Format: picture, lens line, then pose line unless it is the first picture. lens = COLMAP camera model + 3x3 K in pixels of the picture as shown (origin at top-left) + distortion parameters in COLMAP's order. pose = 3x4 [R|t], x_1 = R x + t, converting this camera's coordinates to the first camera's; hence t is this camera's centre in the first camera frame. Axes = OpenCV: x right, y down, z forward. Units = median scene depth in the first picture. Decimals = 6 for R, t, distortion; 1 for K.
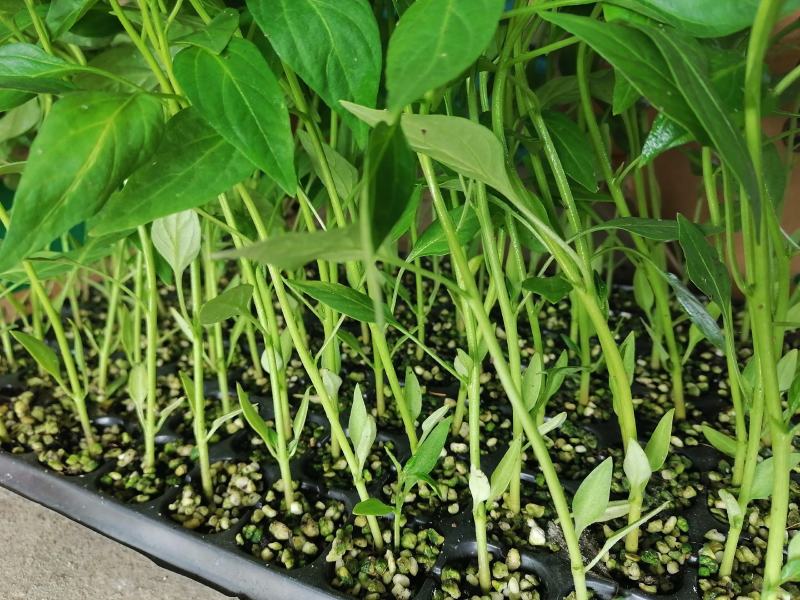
lens RADIAL K [[622.2, 0, 400.0], [0, 622.2, 300.0], [0, 0, 1]] dist [0.065717, -0.118088]
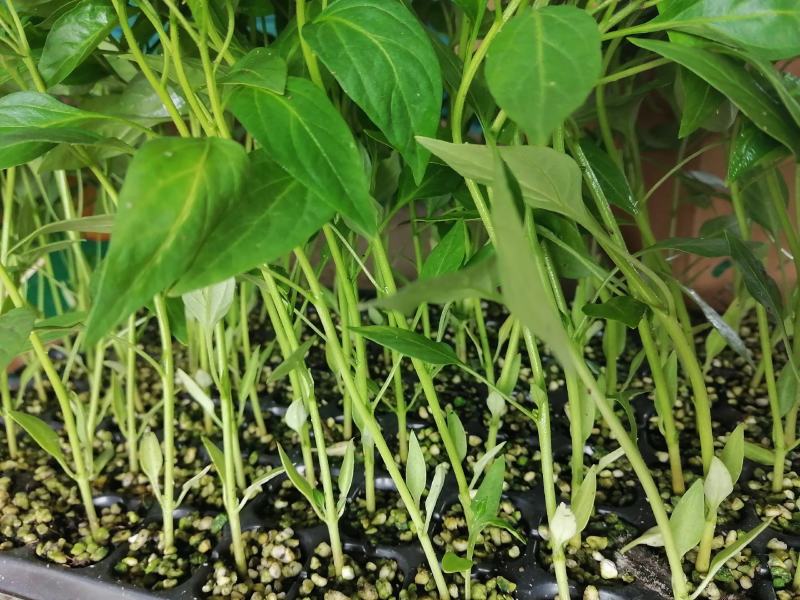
lens RADIAL K [[622.2, 0, 400.0], [0, 622.2, 300.0], [0, 0, 1]] dist [0.065717, -0.118088]
pose [[0.989031, -0.078013, 0.125426, -0.167109], [0.085267, 0.994919, -0.053539, -0.012353], [-0.120612, 0.063647, 0.990657, 0.043377]]
